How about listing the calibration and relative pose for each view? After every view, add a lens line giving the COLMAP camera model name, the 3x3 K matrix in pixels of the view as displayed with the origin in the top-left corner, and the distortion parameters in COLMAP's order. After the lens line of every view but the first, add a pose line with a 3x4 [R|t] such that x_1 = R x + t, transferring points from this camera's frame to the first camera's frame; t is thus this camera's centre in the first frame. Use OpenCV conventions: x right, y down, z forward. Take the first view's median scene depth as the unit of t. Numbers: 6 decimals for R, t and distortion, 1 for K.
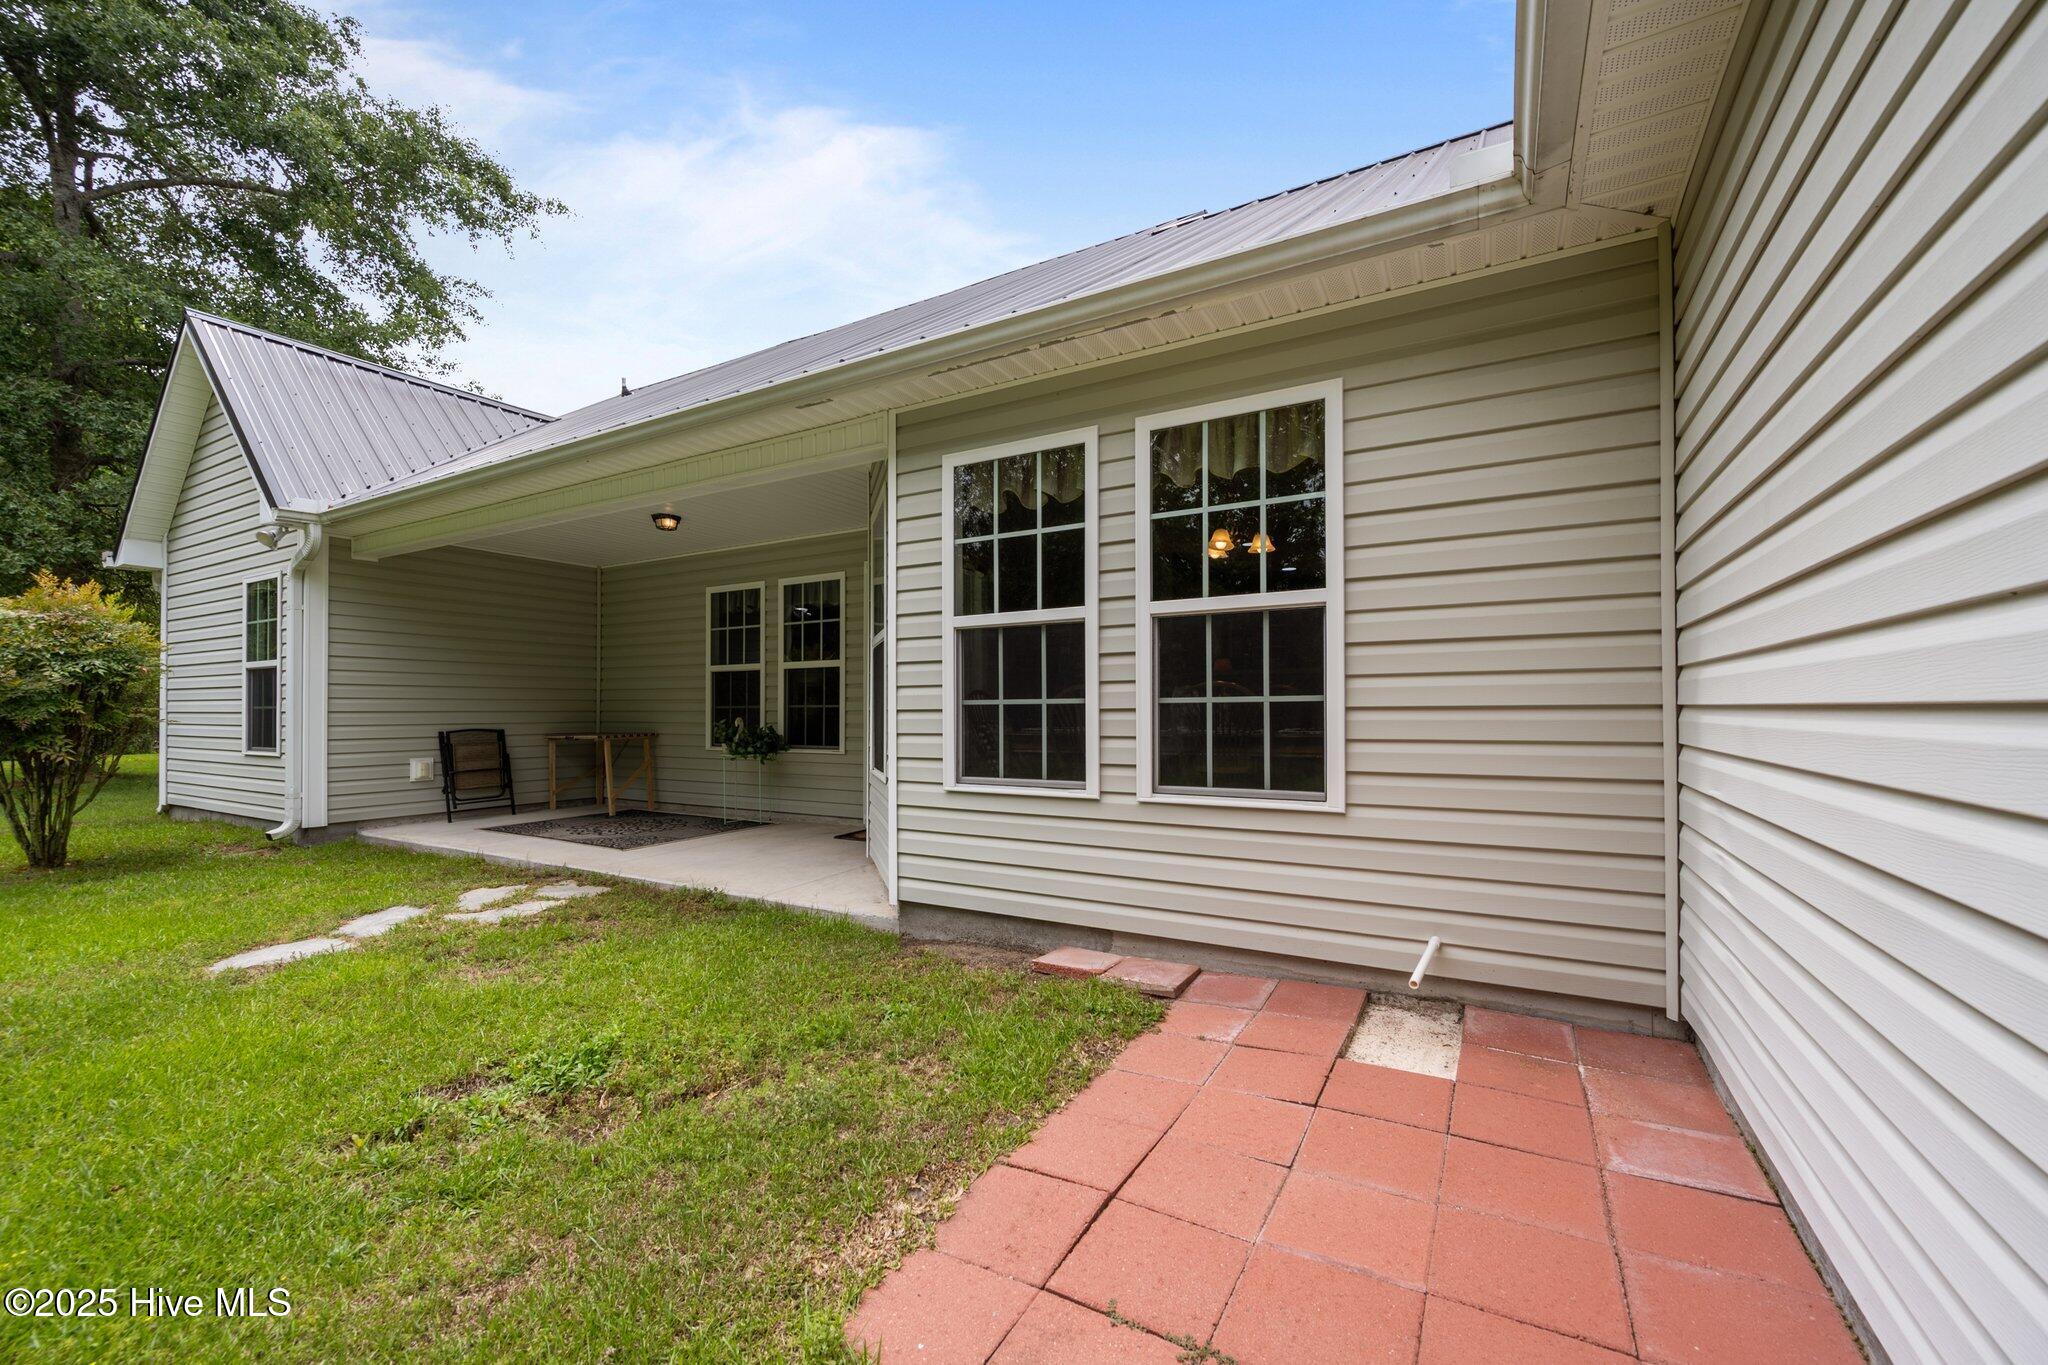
lens RADIAL K [[809.8, 0, 1030.2], [0, 809.8, 700.5], [0, 0, 1]] dist [0.000126, 0.000466]
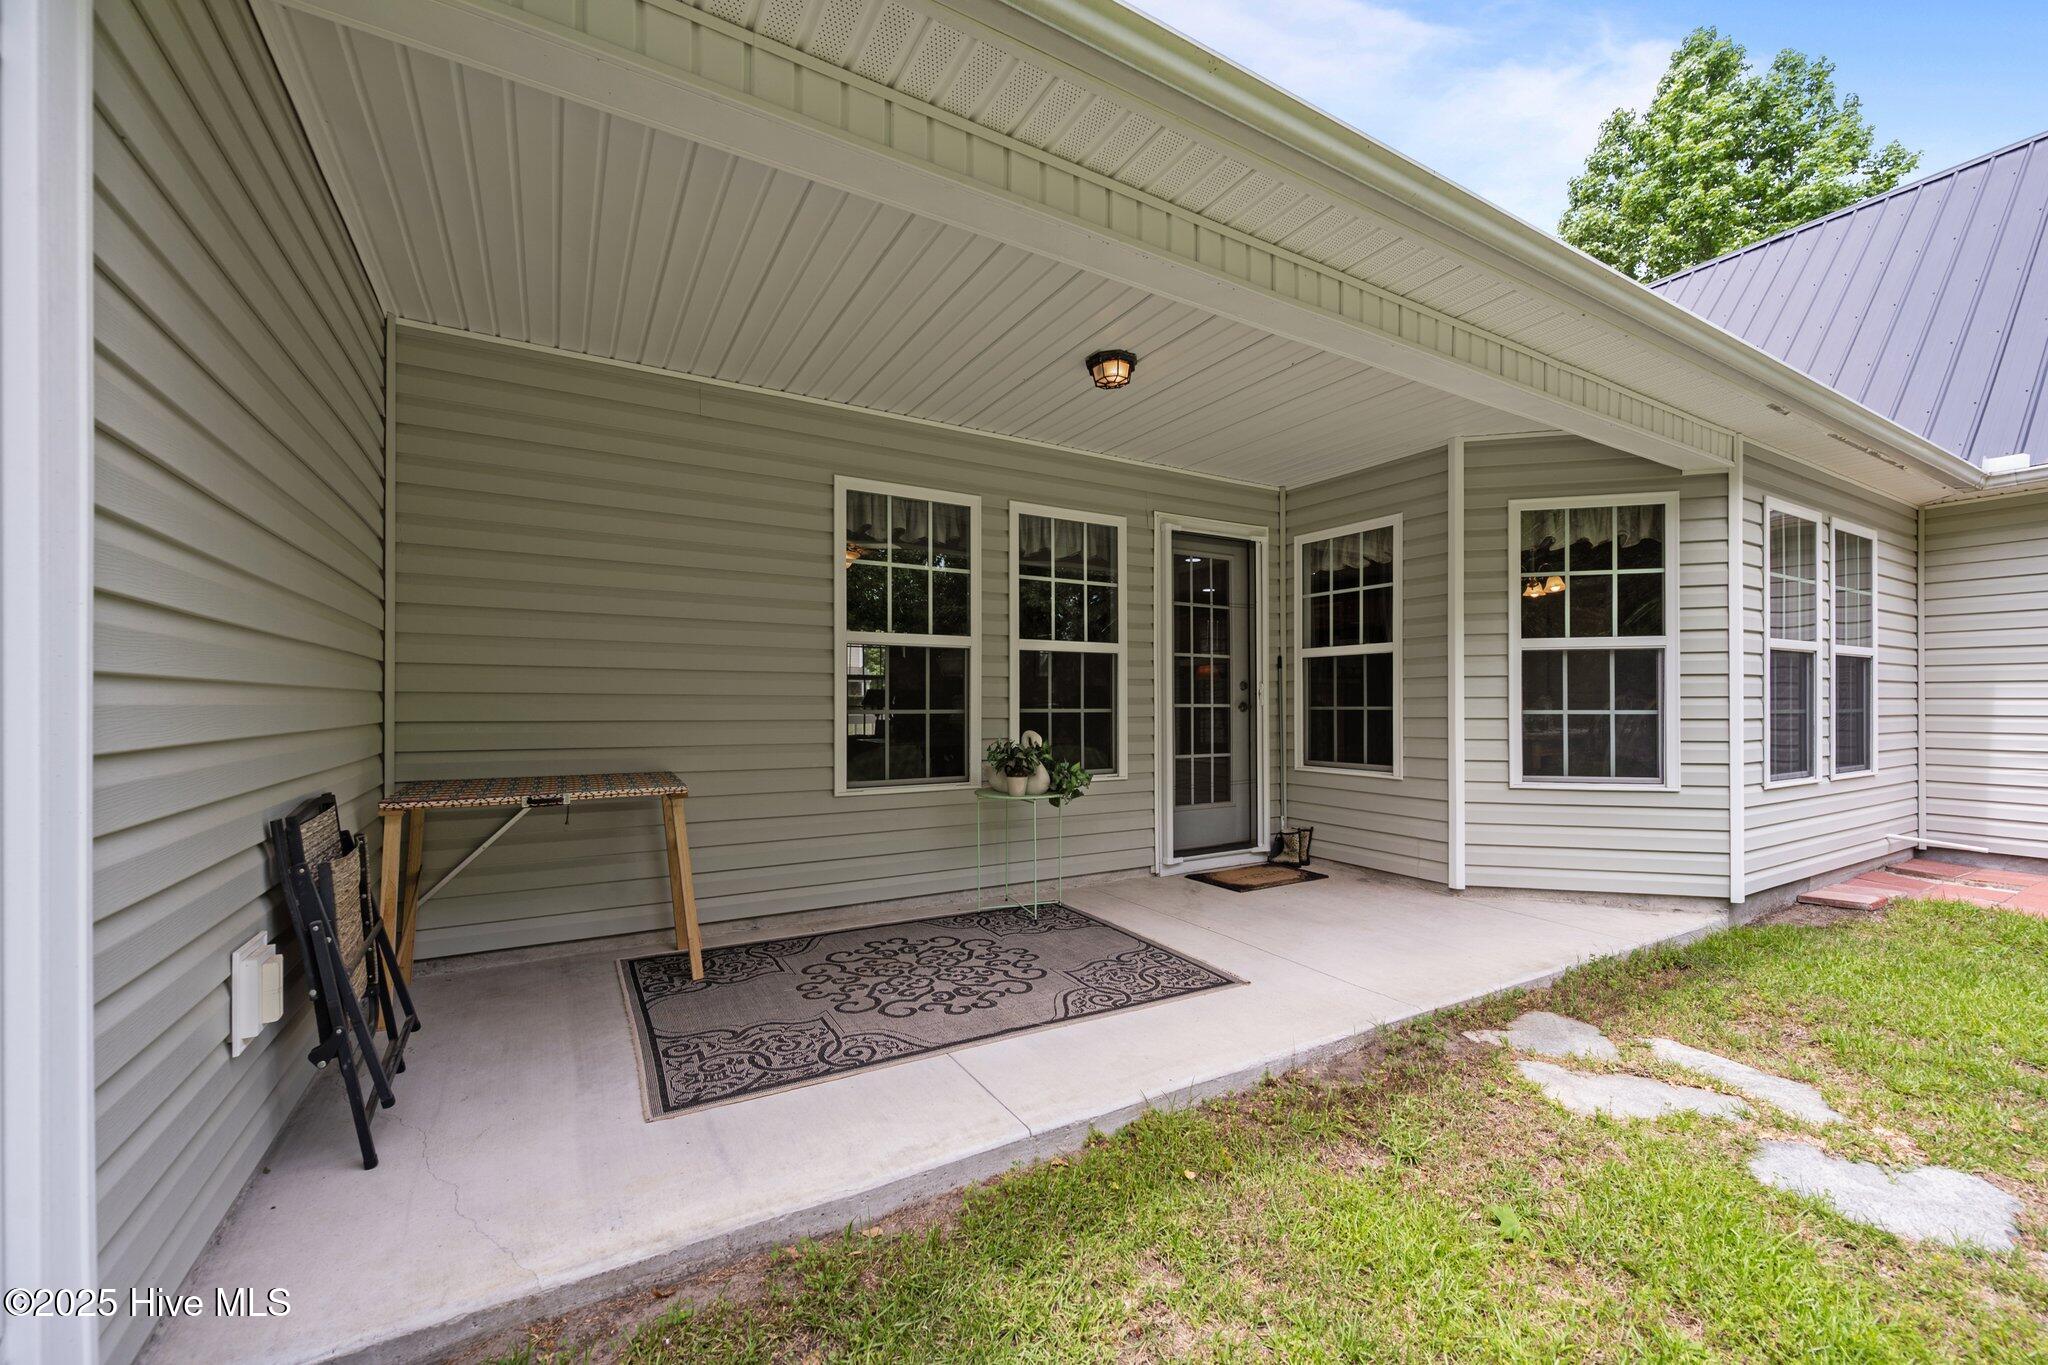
lens RADIAL K [[809.8, 0, 1016.3], [0, 809.8, 698.2], [0, 0, 1]] dist [0.000126, 0.000466]
pose [[0.500109, 0.011835, 0.865882, -0.872260], [-0.012869, 0.999898, -0.006234, 0.001697], [-0.865867, -0.008025, 0.500210, 0.724243]]
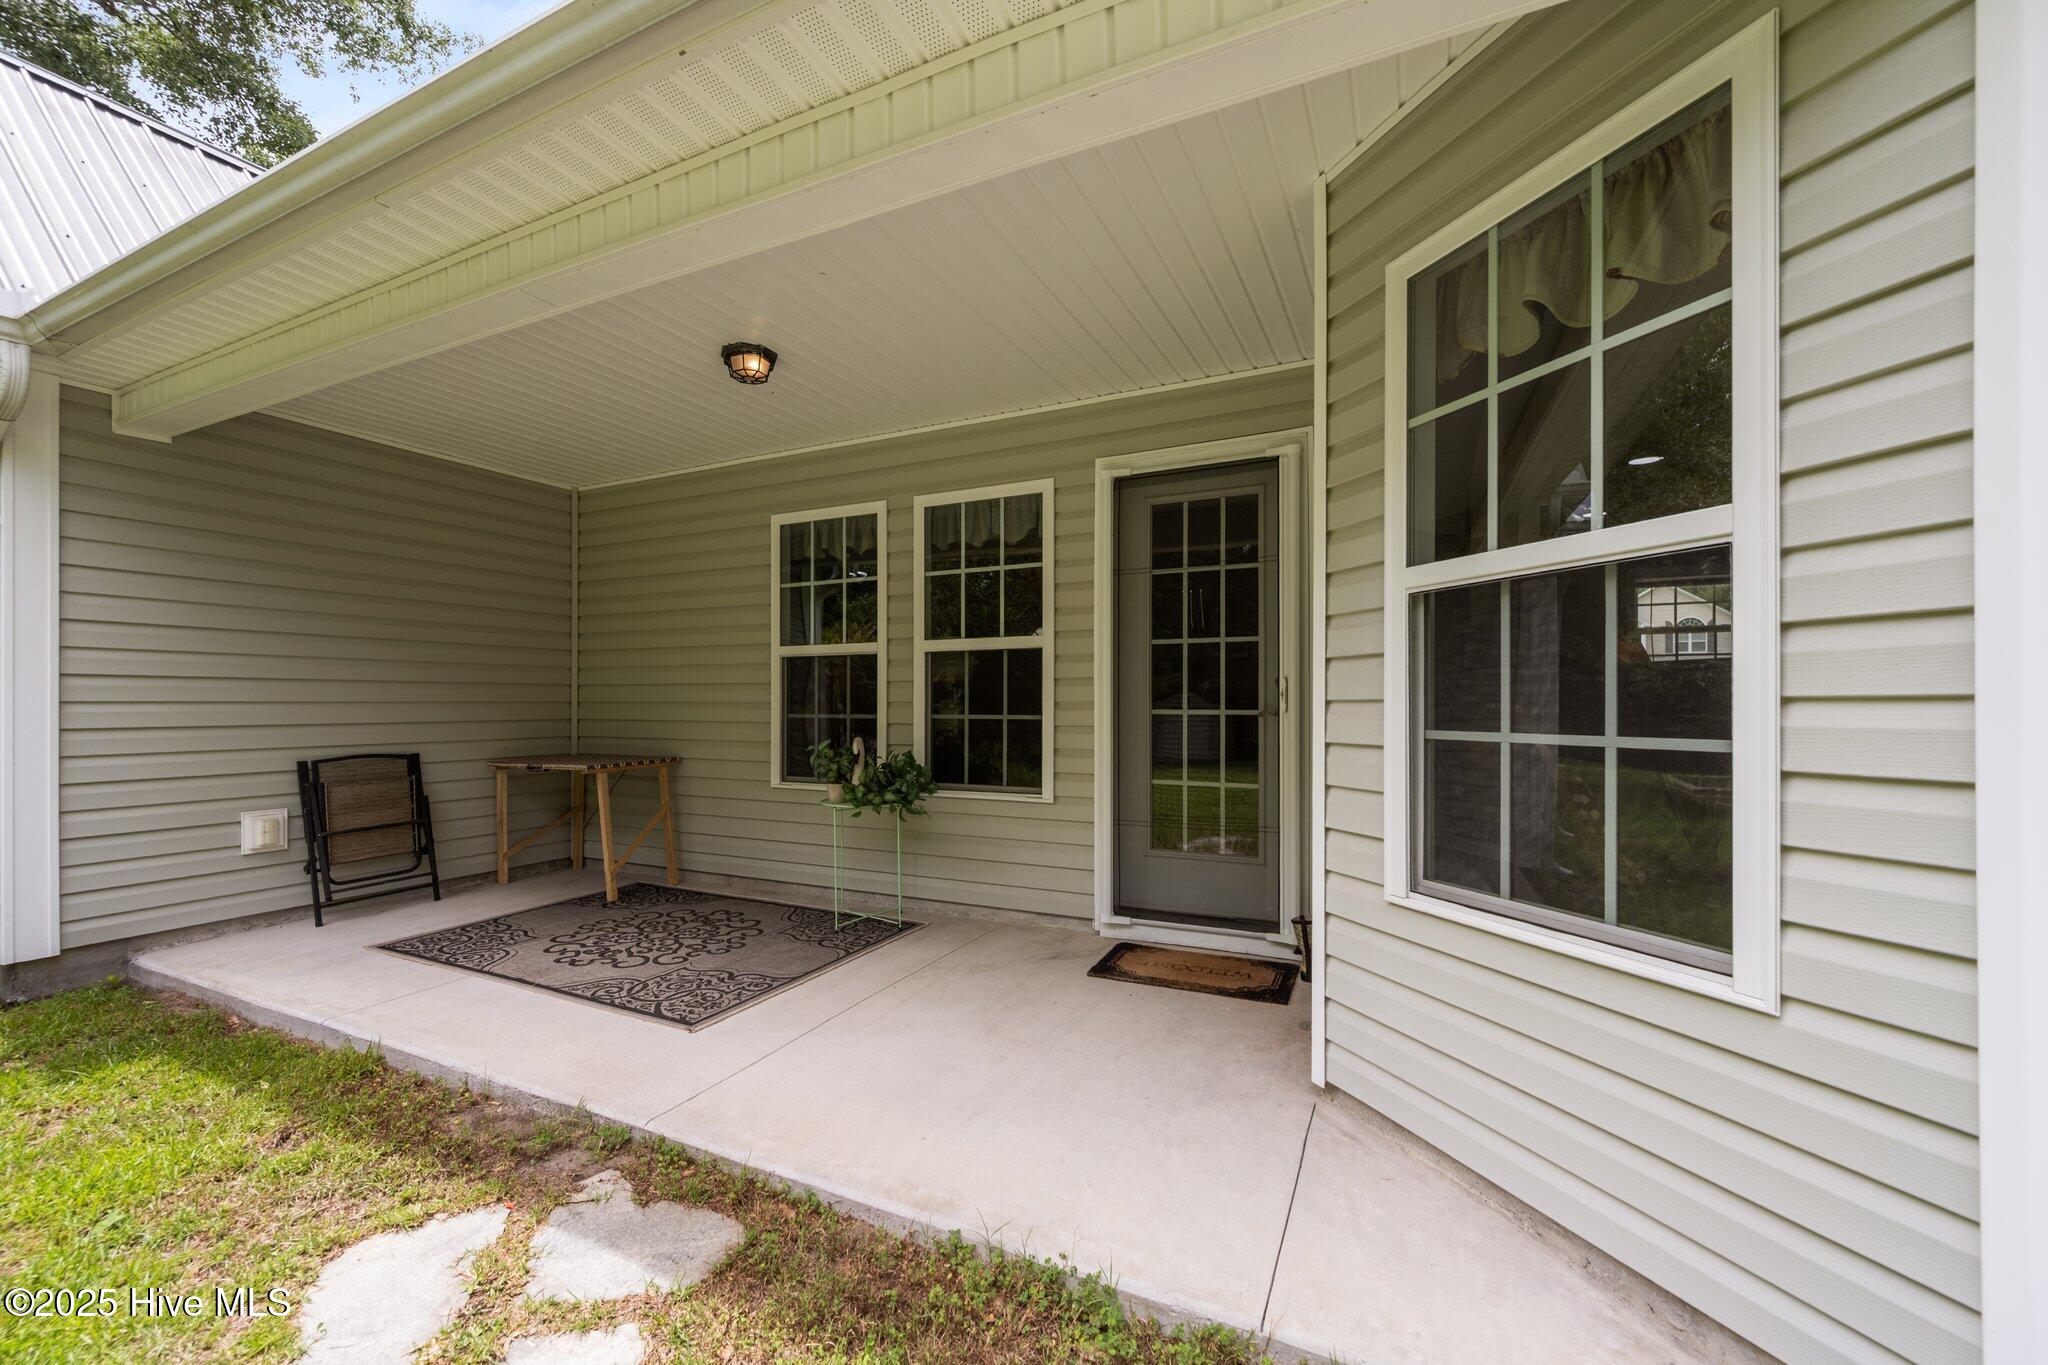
lens RADIAL K [[809.8, 0, 1013.7], [0, 809.8, 701.4], [0, 0, 1]] dist [0.000126, 0.000466]
pose [[0.997825, 0.002046, 0.065891, -0.290863], [-0.002818, 0.999929, 0.011614, -0.010938], [-0.065862, -0.011774, 0.997759, 0.435047]]
